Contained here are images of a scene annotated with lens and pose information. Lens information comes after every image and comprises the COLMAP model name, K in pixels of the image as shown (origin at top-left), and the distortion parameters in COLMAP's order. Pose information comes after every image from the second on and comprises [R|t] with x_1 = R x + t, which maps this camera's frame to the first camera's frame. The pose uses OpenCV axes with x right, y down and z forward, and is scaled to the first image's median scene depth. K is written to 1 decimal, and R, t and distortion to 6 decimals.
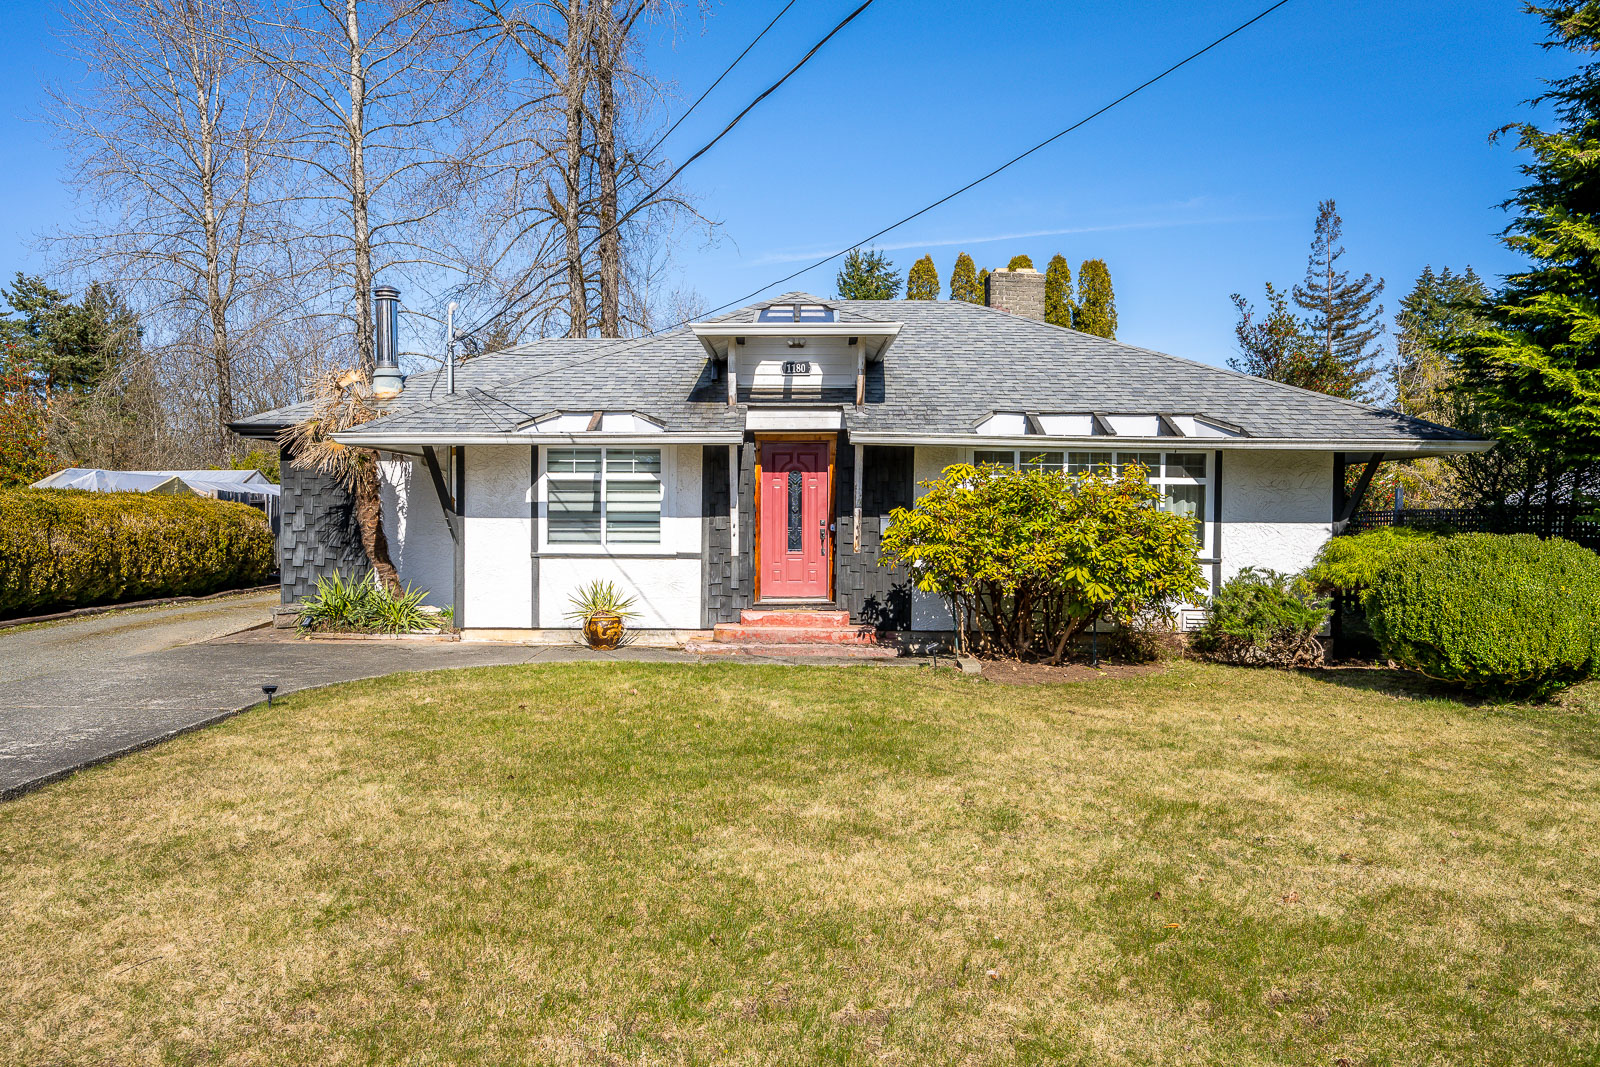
lens RADIAL K [[1057.5, 0, 762.1], [0, 1057.5, 535.2], [0, 0, 1]] dist [-0.007019, 0.003878]
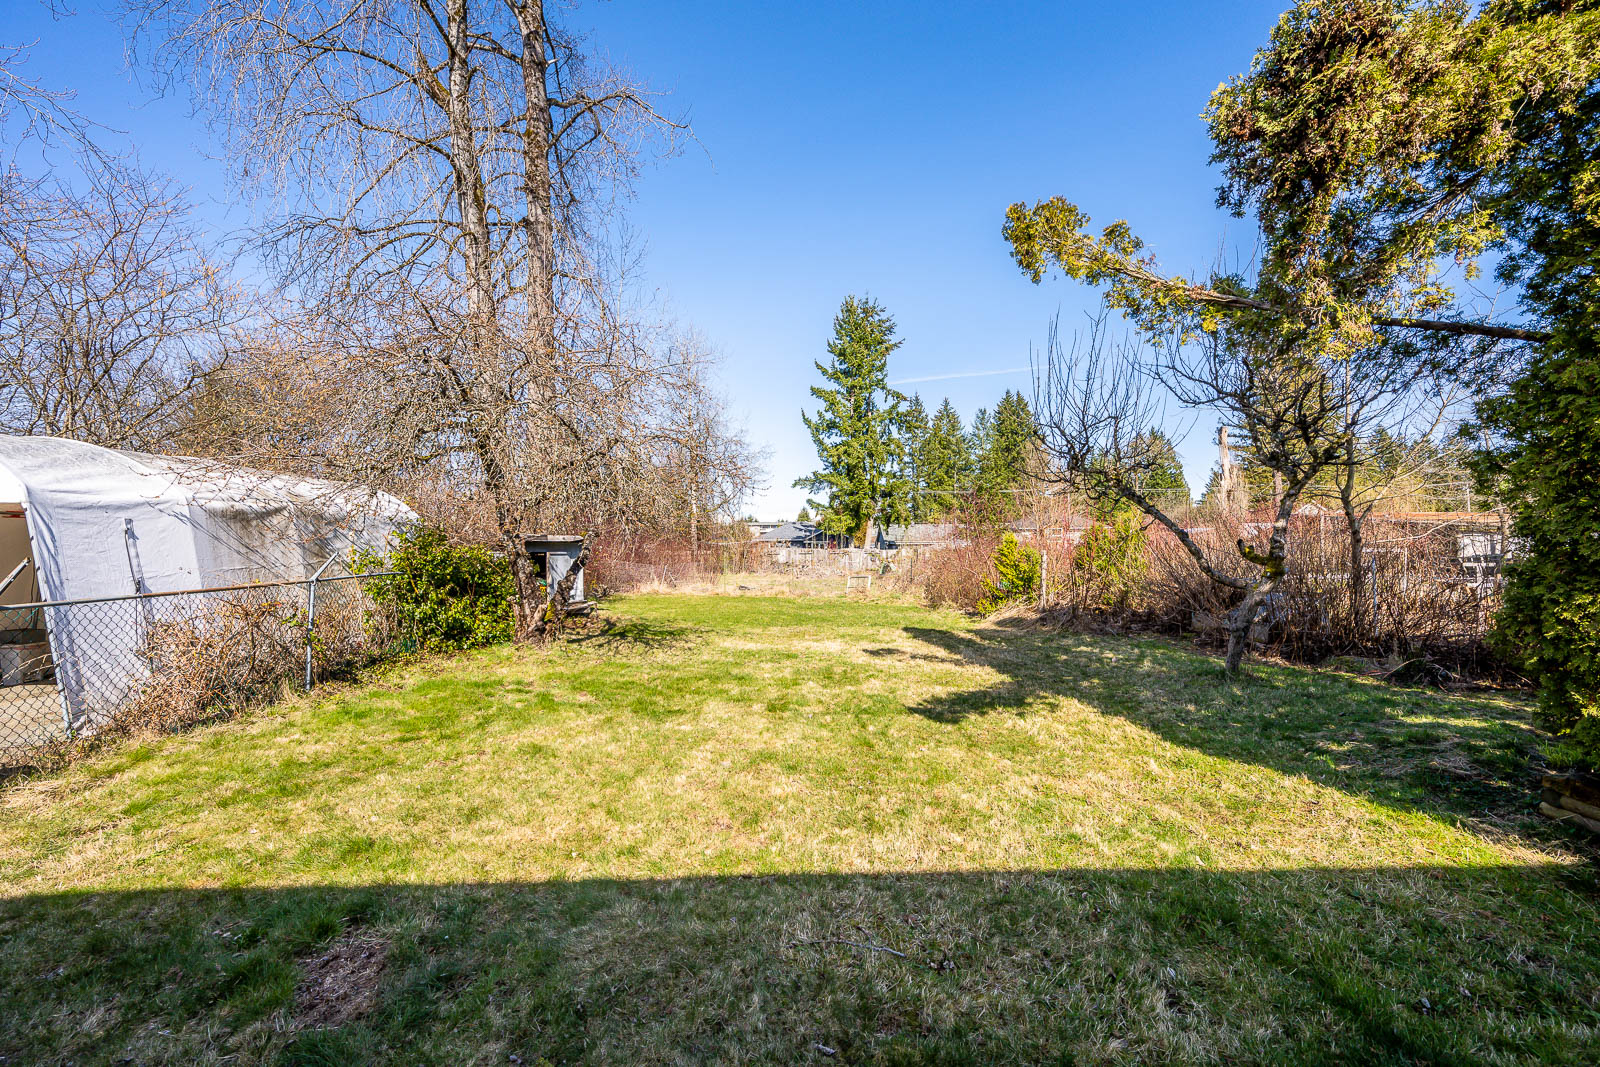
lens RADIAL K [[638.4, 0, 797.8], [0, 638.4, 550.4], [0, 0, 1]] dist [0.001021, -0.000050]
pose [[0.999295, -0.016793, 0.033580, 0.067041], [0.017330, 0.999726, -0.015748, -0.050204], [-0.033306, 0.016319, 0.999312, 2.384199]]
